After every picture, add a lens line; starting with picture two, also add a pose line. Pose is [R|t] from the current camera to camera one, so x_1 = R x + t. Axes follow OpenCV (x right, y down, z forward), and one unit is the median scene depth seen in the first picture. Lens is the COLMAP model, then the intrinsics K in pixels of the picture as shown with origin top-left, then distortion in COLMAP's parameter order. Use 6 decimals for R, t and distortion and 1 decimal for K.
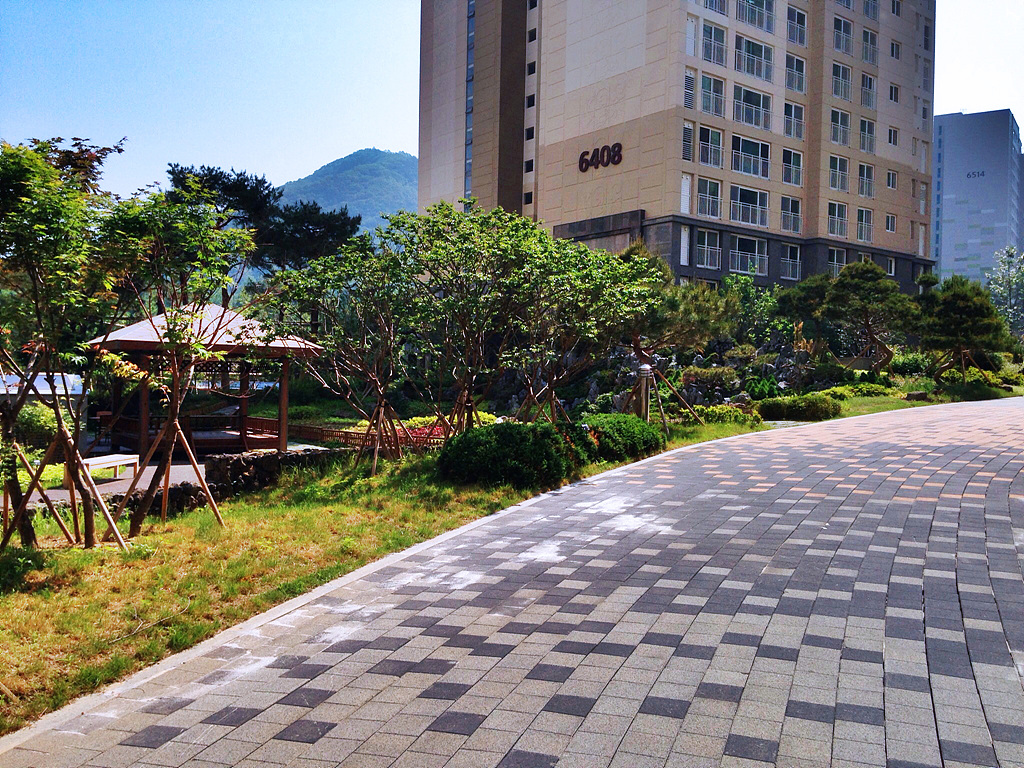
lens RADIAL K [[938.7, 0, 512.0], [0, 938.7, 384.0], [0, 0, 1]] dist [0.197206, -0.299757]
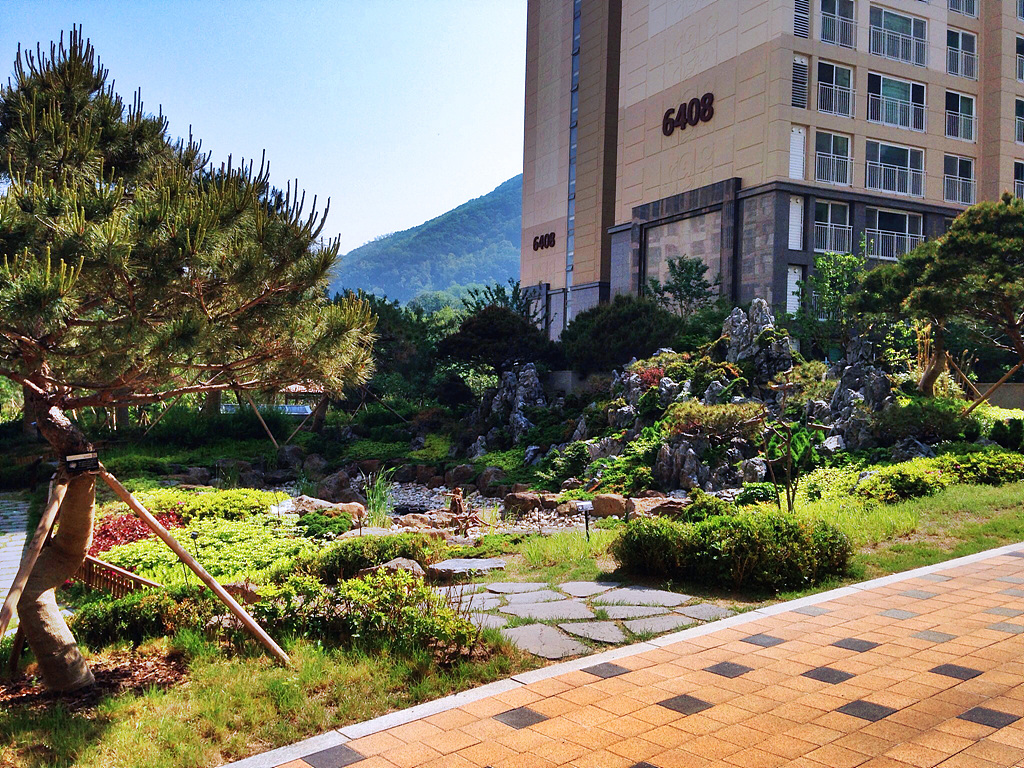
lens RADIAL K [[938.7, 0, 512.0], [0, 938.7, 384.0], [0, 0, 1]] dist [0.197206, -0.299757]
pose [[0.981821, -0.001885, -0.189800, 0.101801], [-0.000140, 0.999943, -0.010655, -0.012313], [0.189809, 0.010488, 0.981765, 0.219270]]
